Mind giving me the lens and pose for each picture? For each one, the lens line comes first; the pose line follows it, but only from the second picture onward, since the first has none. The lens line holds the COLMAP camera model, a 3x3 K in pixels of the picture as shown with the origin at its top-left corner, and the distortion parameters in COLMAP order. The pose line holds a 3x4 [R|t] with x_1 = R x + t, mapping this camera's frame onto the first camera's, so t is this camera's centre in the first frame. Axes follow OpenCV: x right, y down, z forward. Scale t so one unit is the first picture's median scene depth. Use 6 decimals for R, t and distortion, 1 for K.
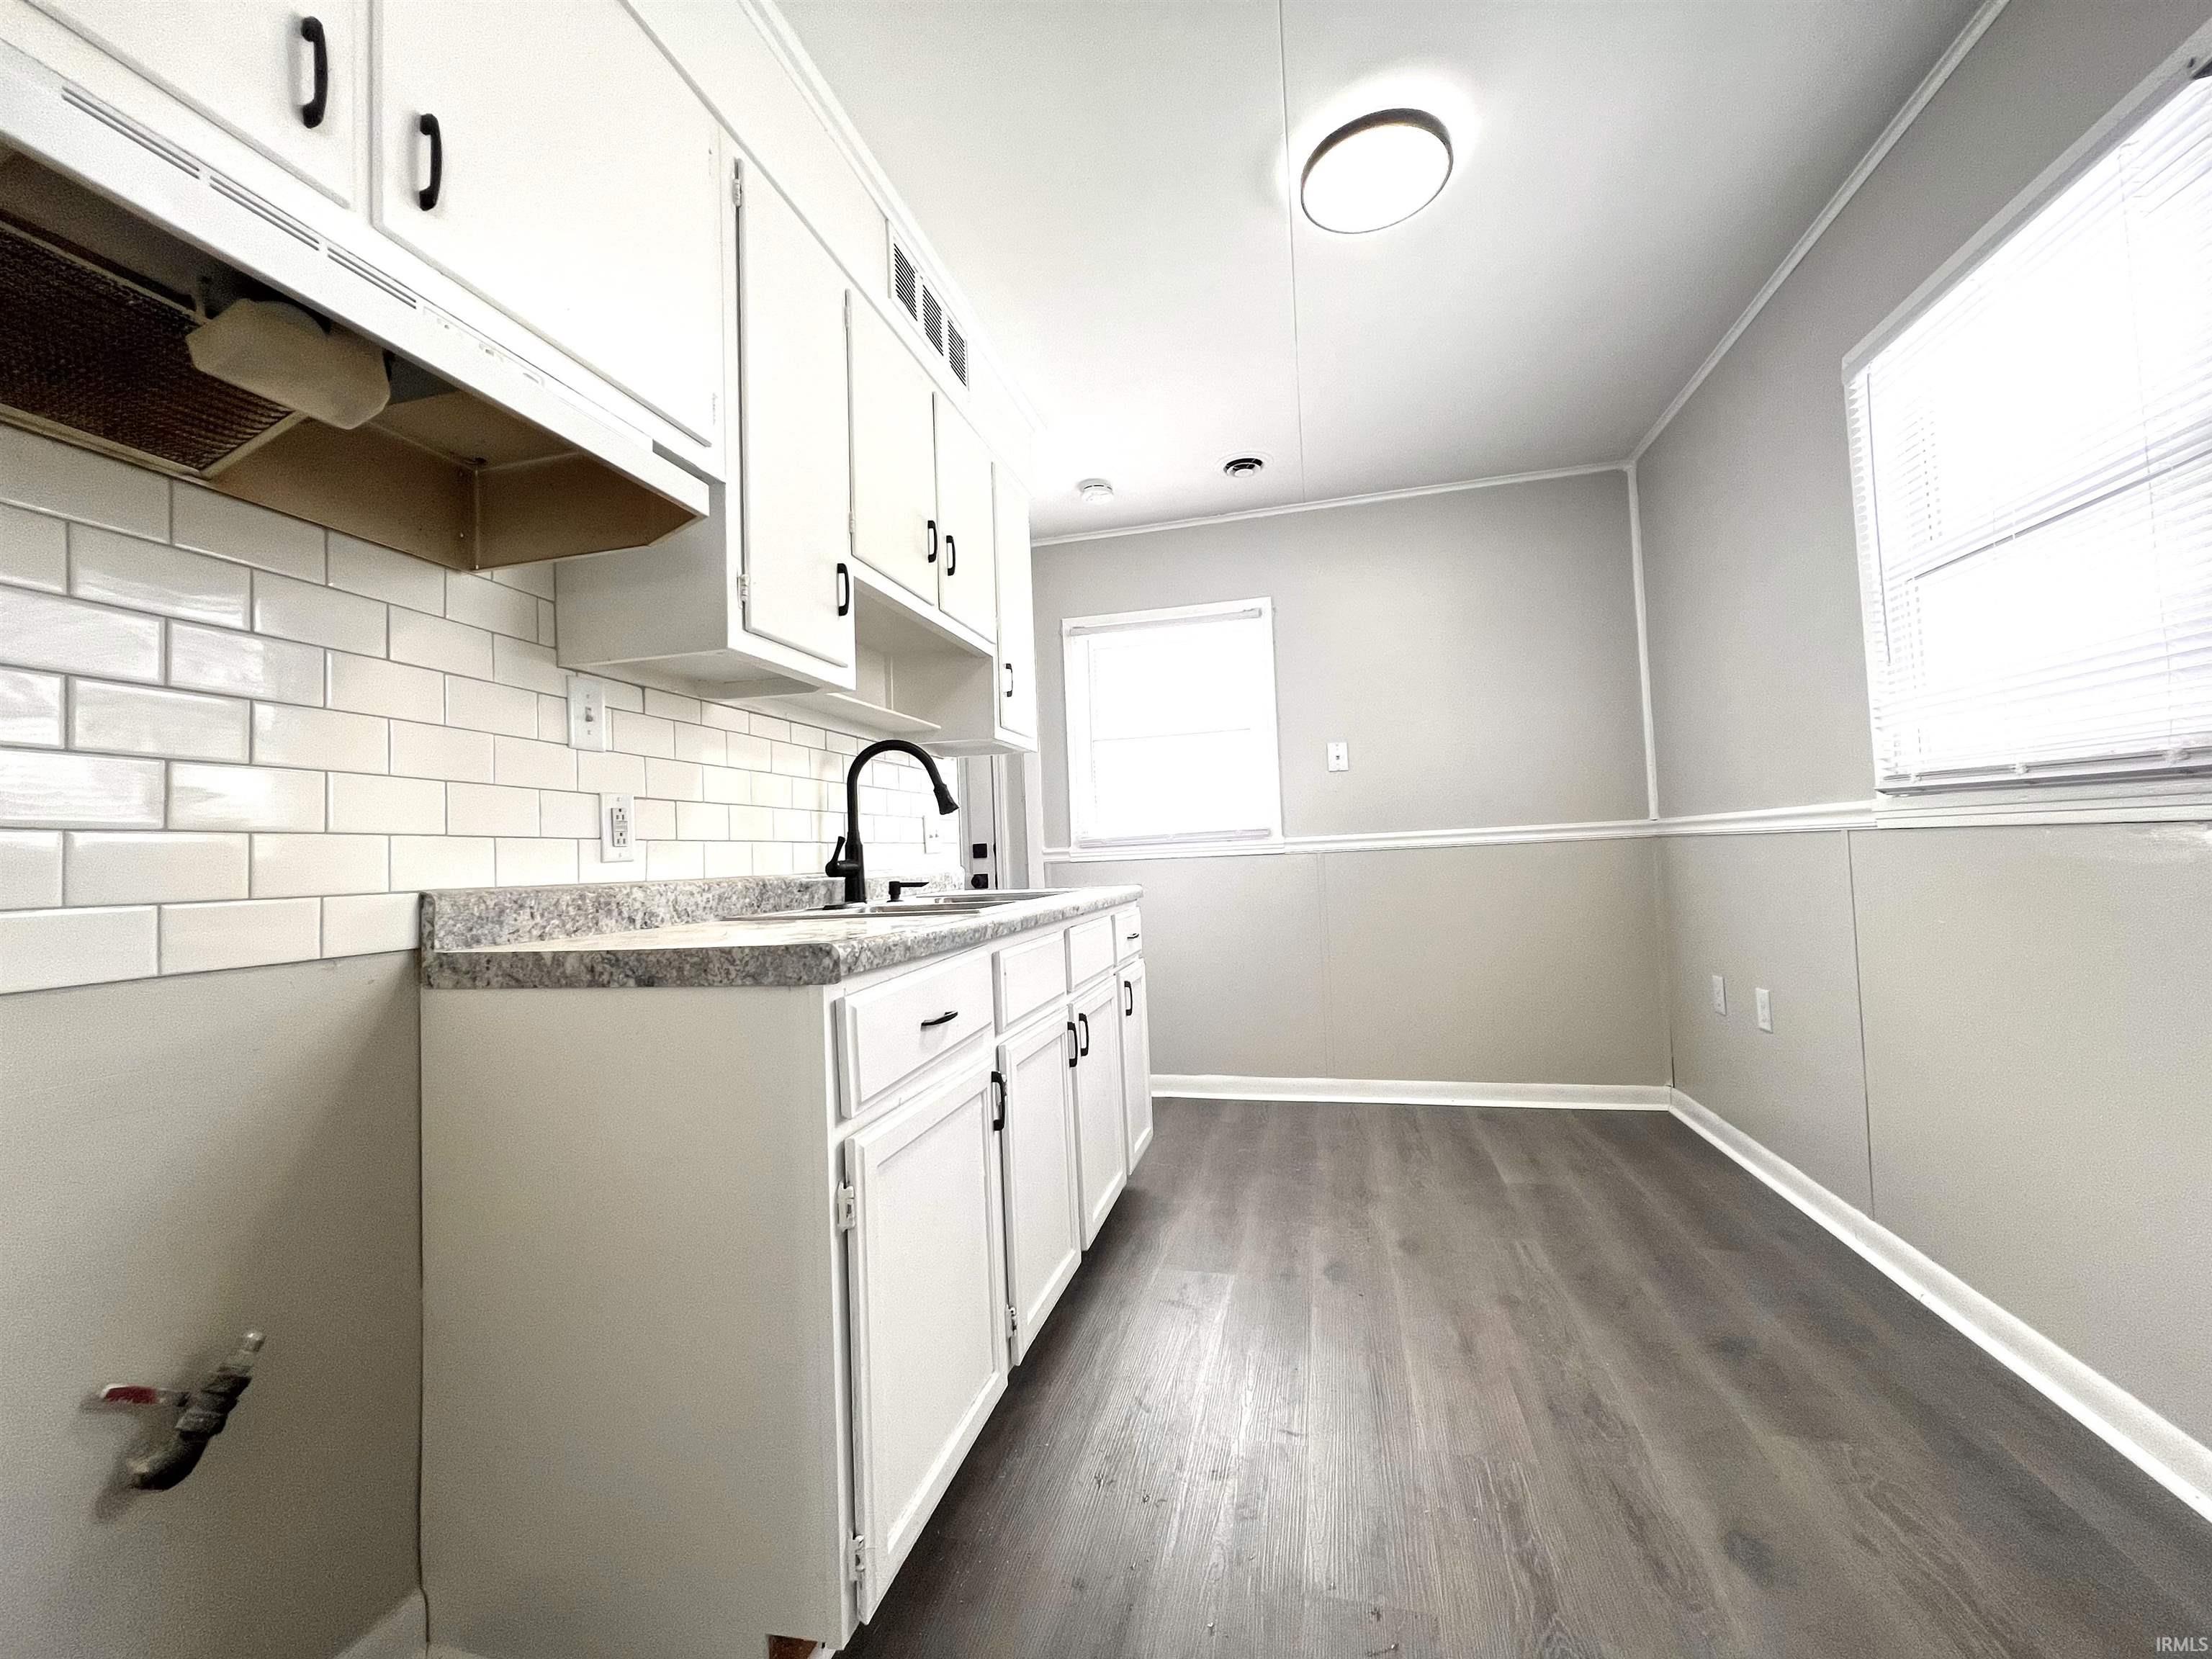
lens RADIAL K [[880.2, 0, 1093.9], [0, 880.2, 824.4], [0, 0, 1]] dist [-0.002883, -0.000363]
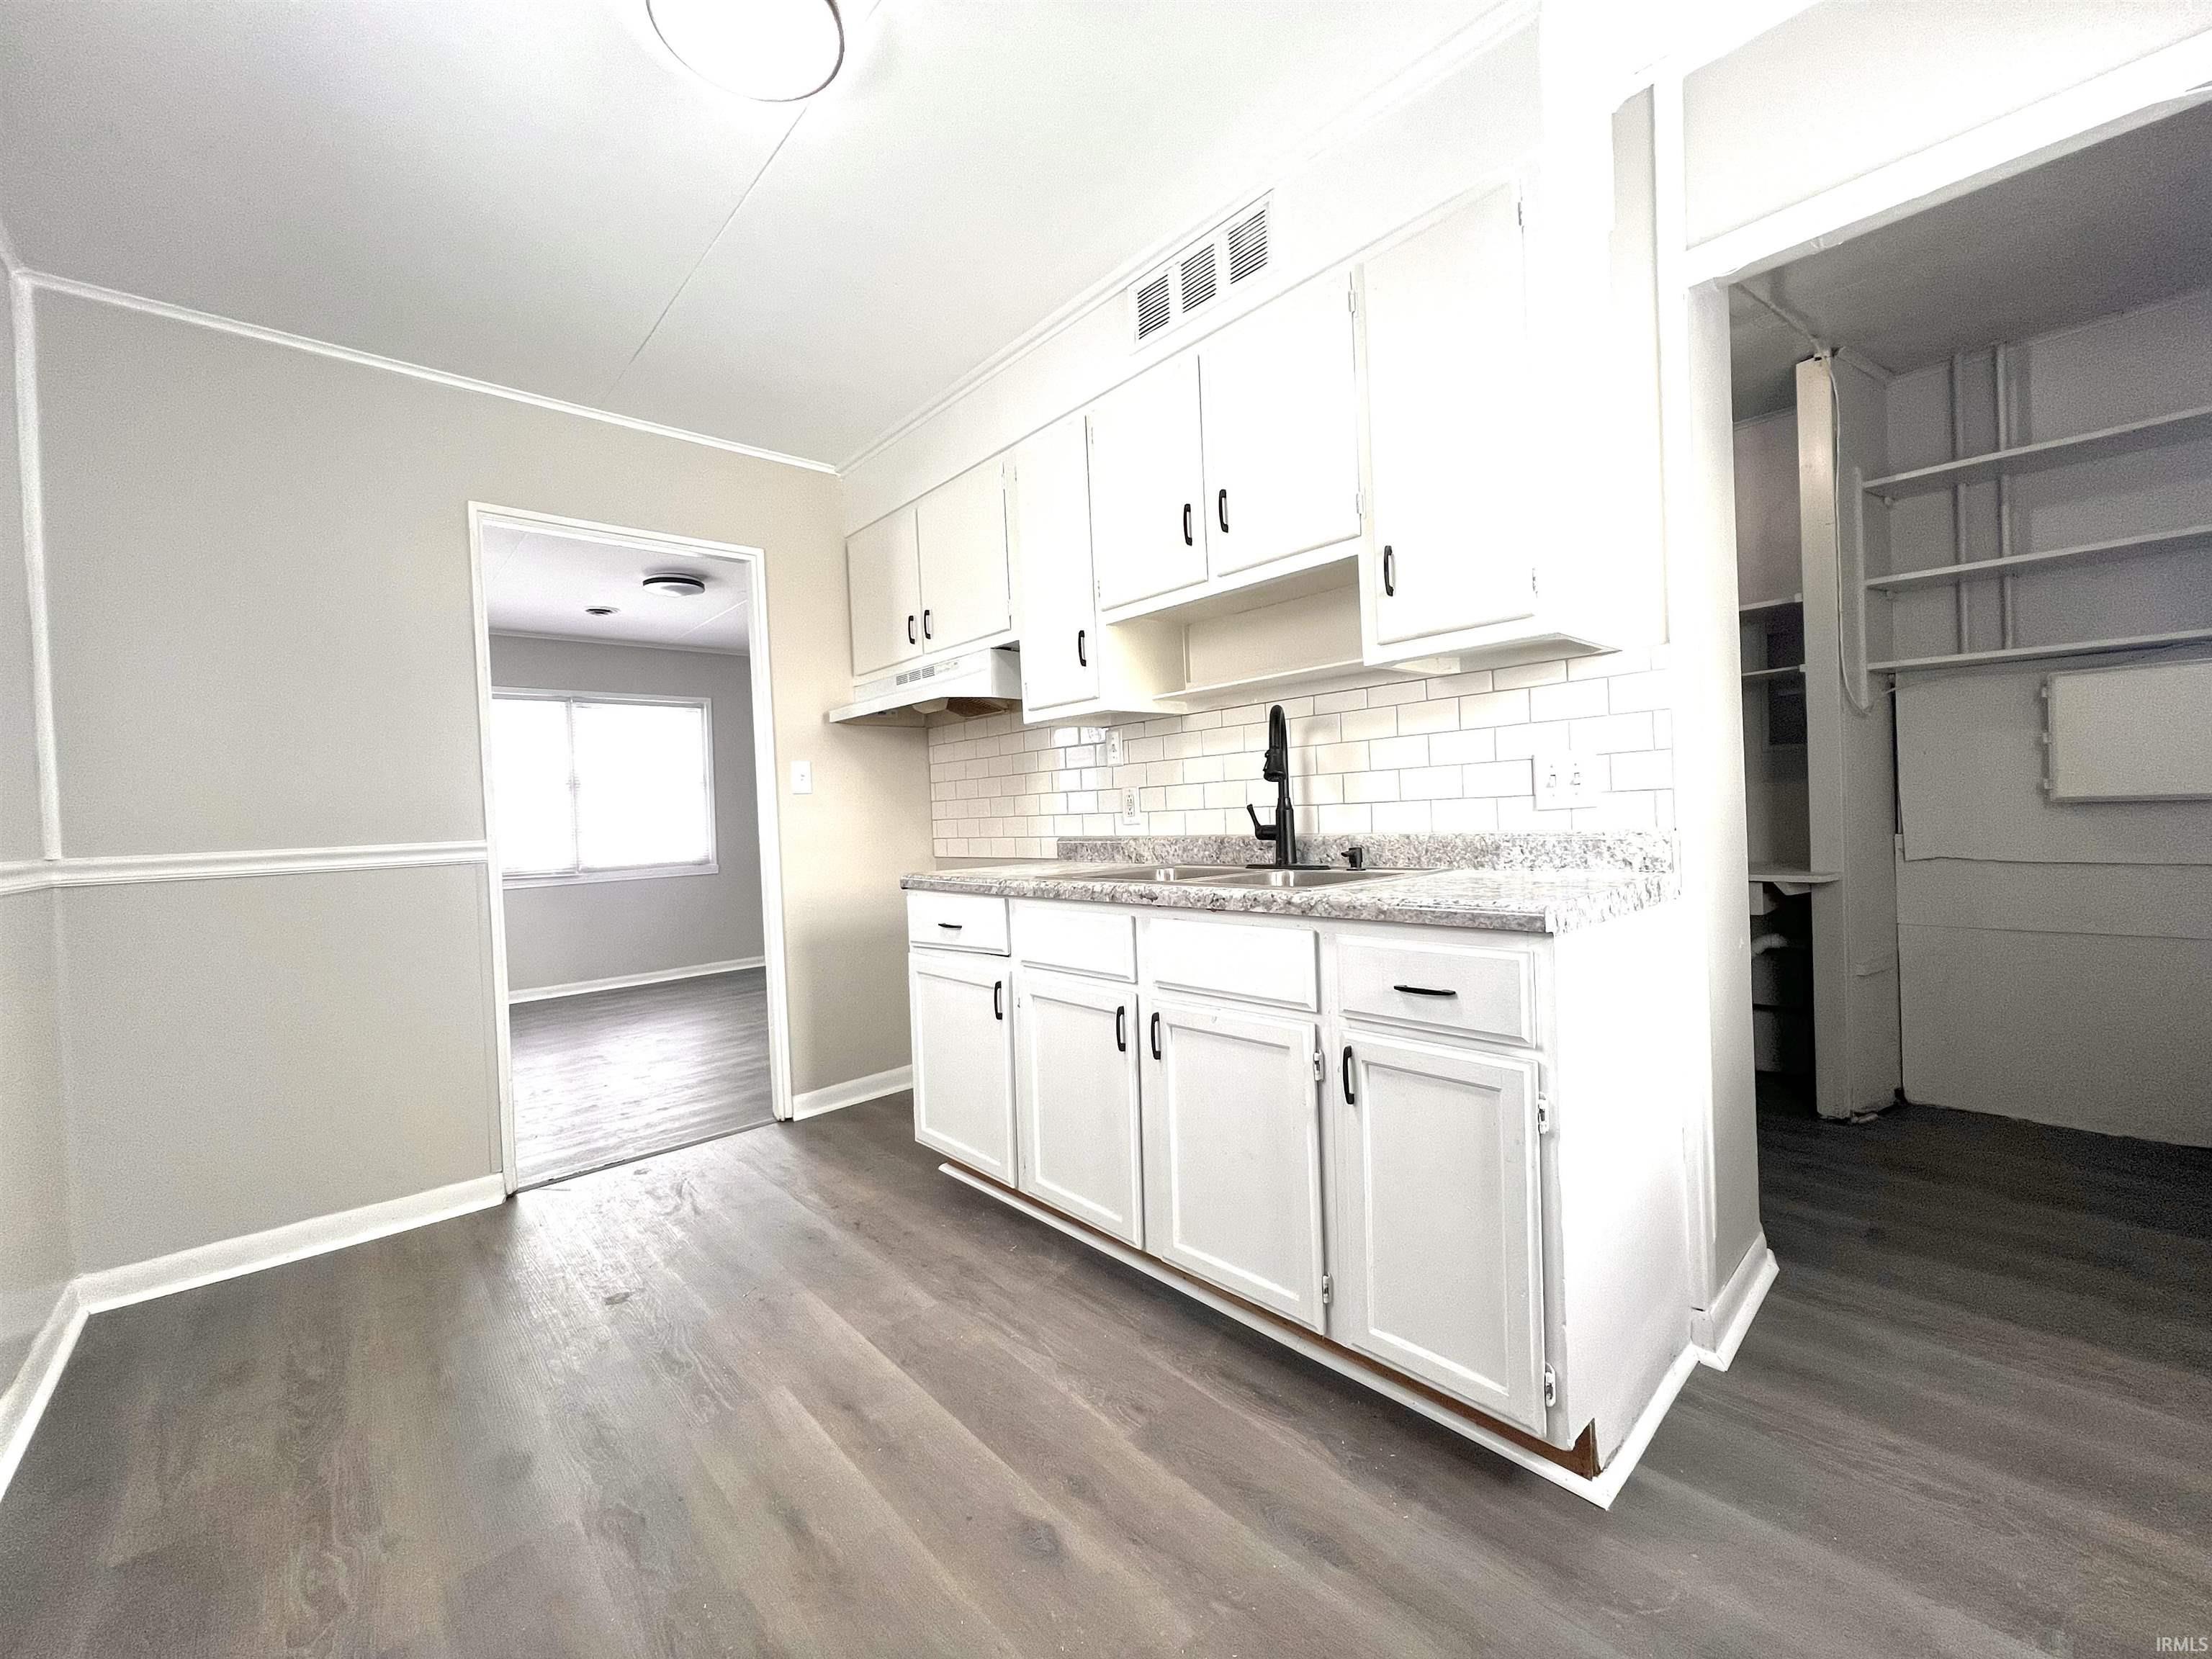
lens RADIAL K [[880.2, 0, 1093.9], [0, 880.2, 824.4], [0, 0, 1]] dist [-0.002883, -0.000363]
pose [[-0.549417, 0.064683, -0.833041, 0.869973], [0.086443, 0.996049, 0.020328, -0.001377], [0.831065, -0.060841, -0.552838, 1.658262]]
